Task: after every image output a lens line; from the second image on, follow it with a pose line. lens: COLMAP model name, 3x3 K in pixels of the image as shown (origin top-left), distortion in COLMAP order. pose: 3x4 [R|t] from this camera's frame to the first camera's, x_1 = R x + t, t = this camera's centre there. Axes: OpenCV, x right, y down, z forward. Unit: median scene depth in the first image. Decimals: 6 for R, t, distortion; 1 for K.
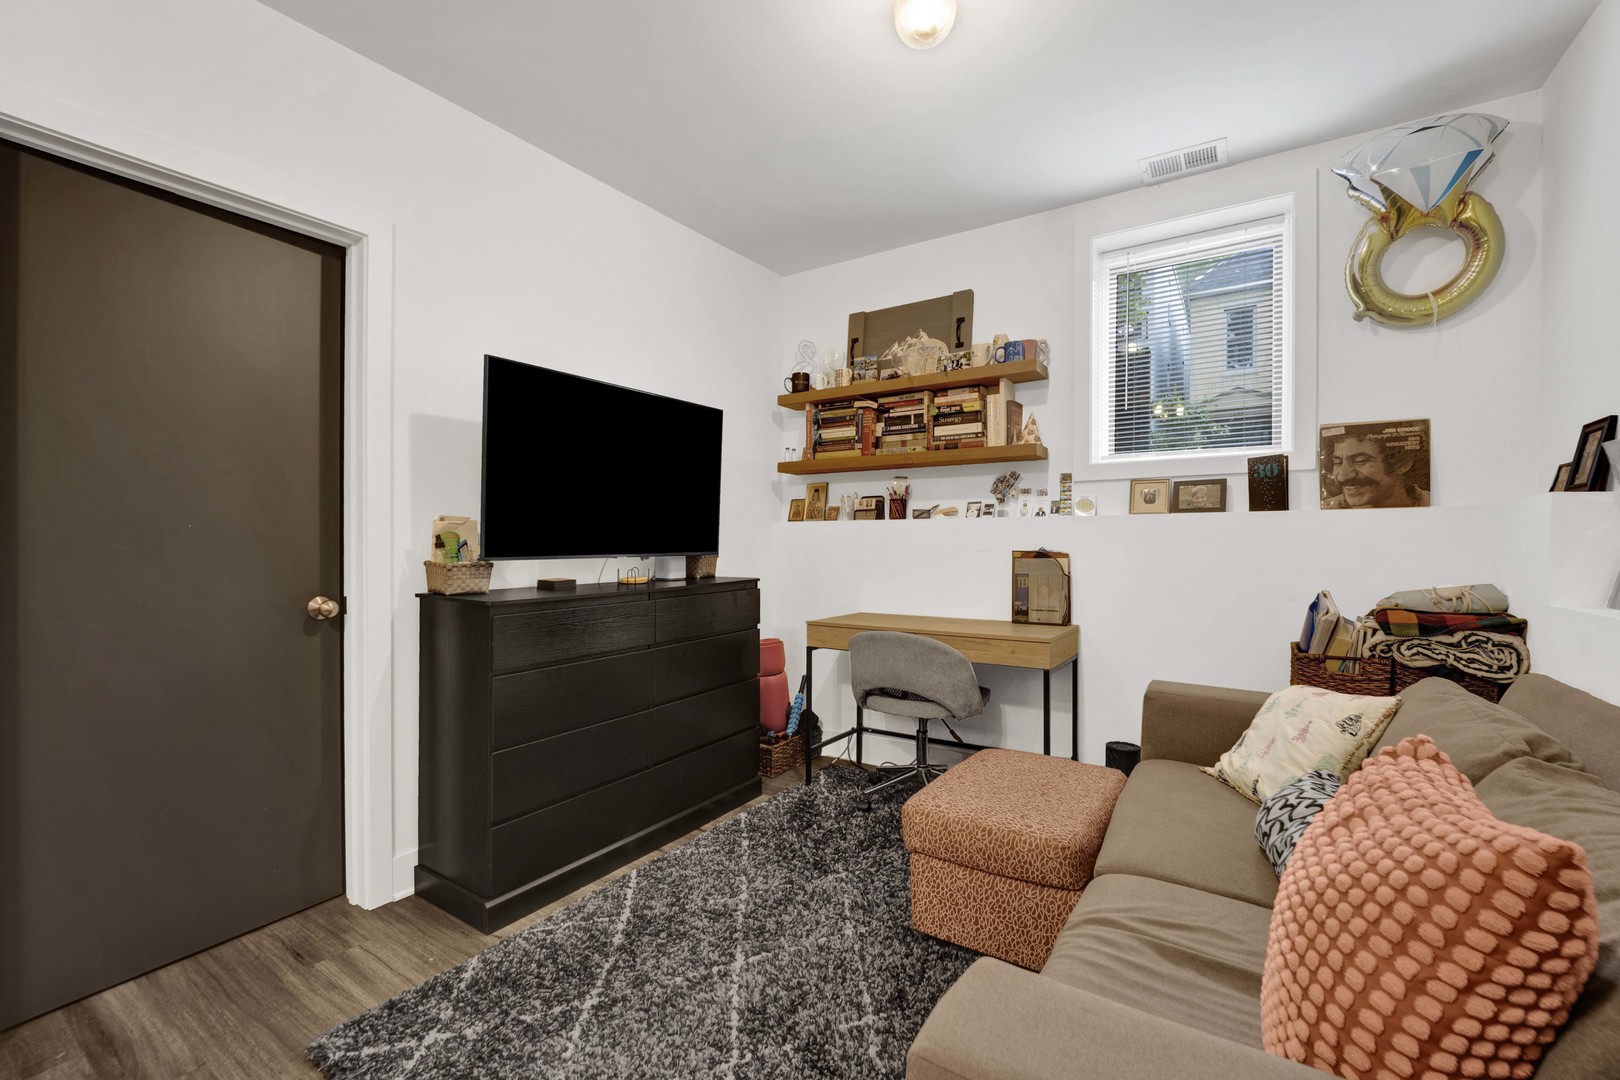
lens RADIAL K [[689.8, 0, 806.2], [0, 689.8, 549.3], [0, 0, 1]] dist [-0.022877, 0.000113]
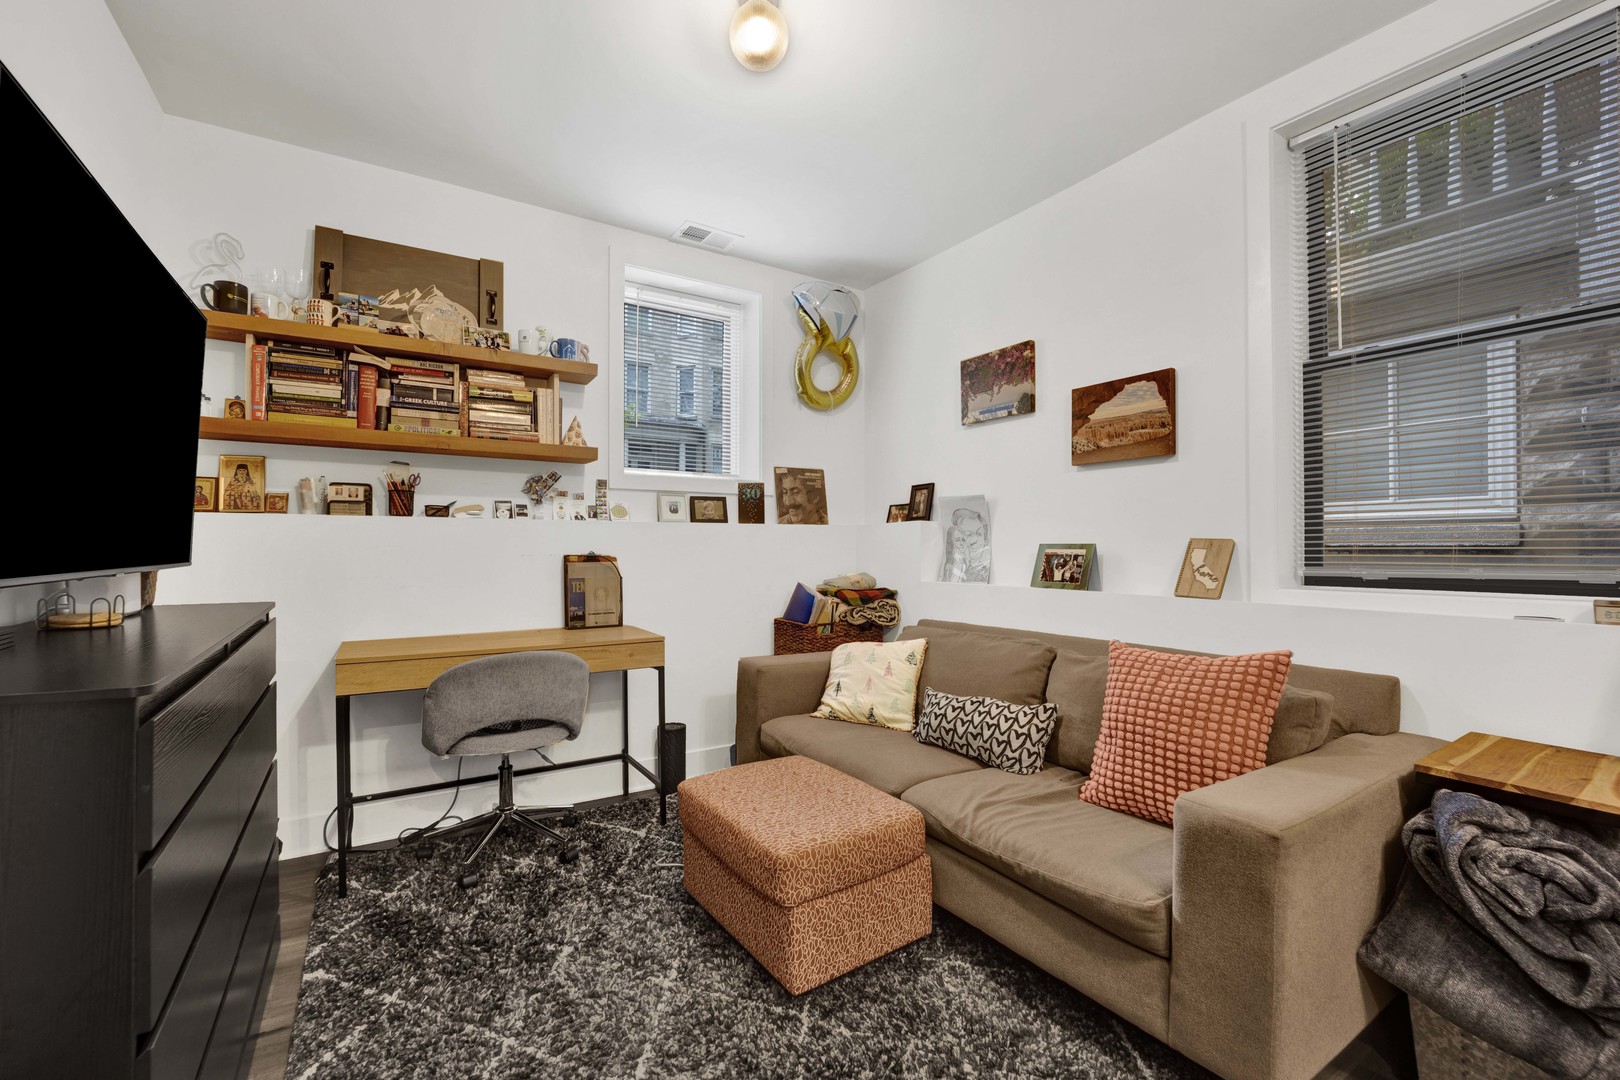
lens RADIAL K [[677.9, 0, 801.4], [0, 677.9, 544.6], [0, 0, 1]] dist [-0.015397, -0.000160]
pose [[0.409530, 0.005467, 0.912280, -0.428920], [0.005191, 0.999952, -0.008323, -0.002832], [-0.912282, 0.008144, 0.409482, 0.306896]]
